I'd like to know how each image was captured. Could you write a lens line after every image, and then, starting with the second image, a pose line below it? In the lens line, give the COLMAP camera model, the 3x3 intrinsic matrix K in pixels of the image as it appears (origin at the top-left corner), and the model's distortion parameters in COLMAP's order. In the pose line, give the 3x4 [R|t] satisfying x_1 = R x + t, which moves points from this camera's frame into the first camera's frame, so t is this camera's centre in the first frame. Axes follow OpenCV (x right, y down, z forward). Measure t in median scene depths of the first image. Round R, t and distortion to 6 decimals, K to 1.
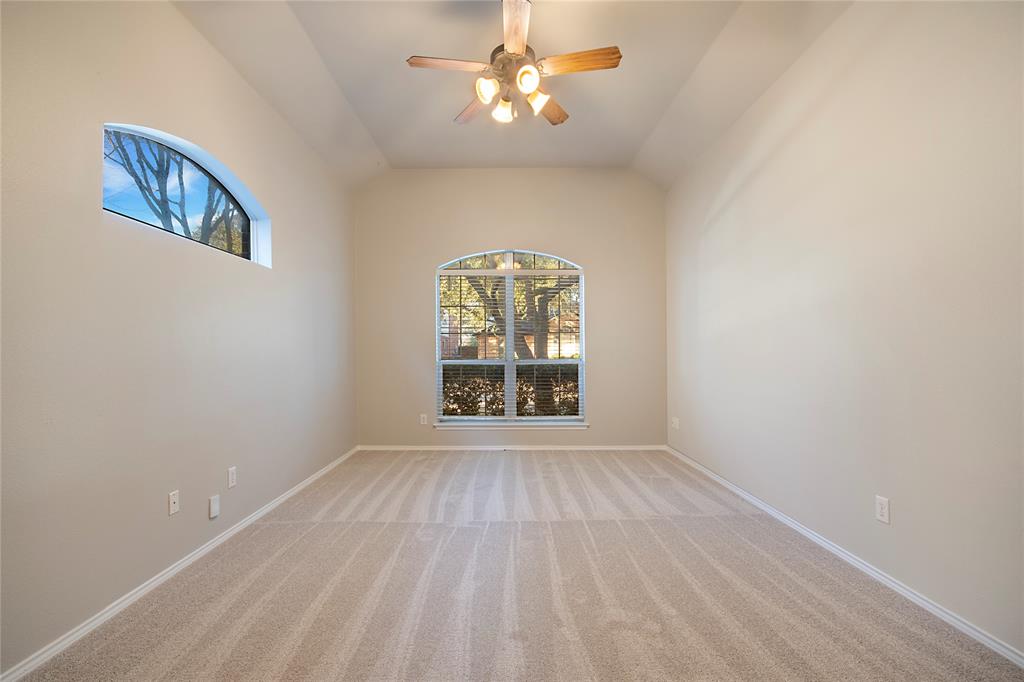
lens RADIAL K [[458.1, 0, 512.0], [0, 458.1, 341.0], [0, 0, 1]] dist [0.000660, 0.000230]
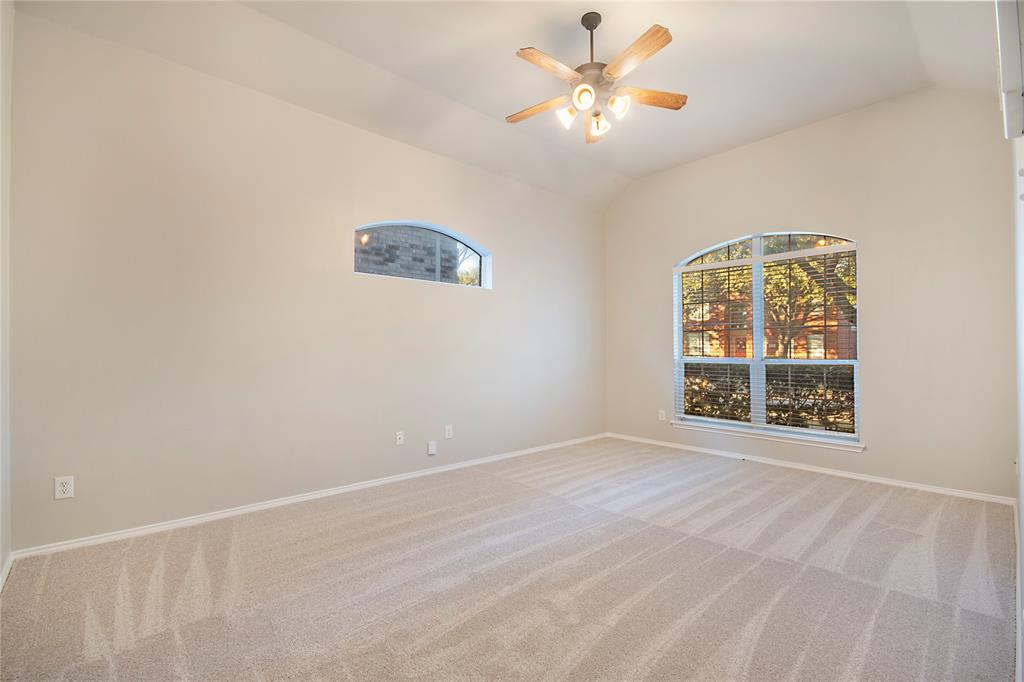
lens RADIAL K [[443.5, 0, 512.0], [0, 443.5, 341.0], [0, 0, 1]] dist [0.002571, 0.000399]
pose [[0.685629, -0.011346, -0.727863, 0.468928], [0.015645, 0.999877, -0.000850, -0.000753], [0.727783, -0.010805, 0.685722, 0.114707]]
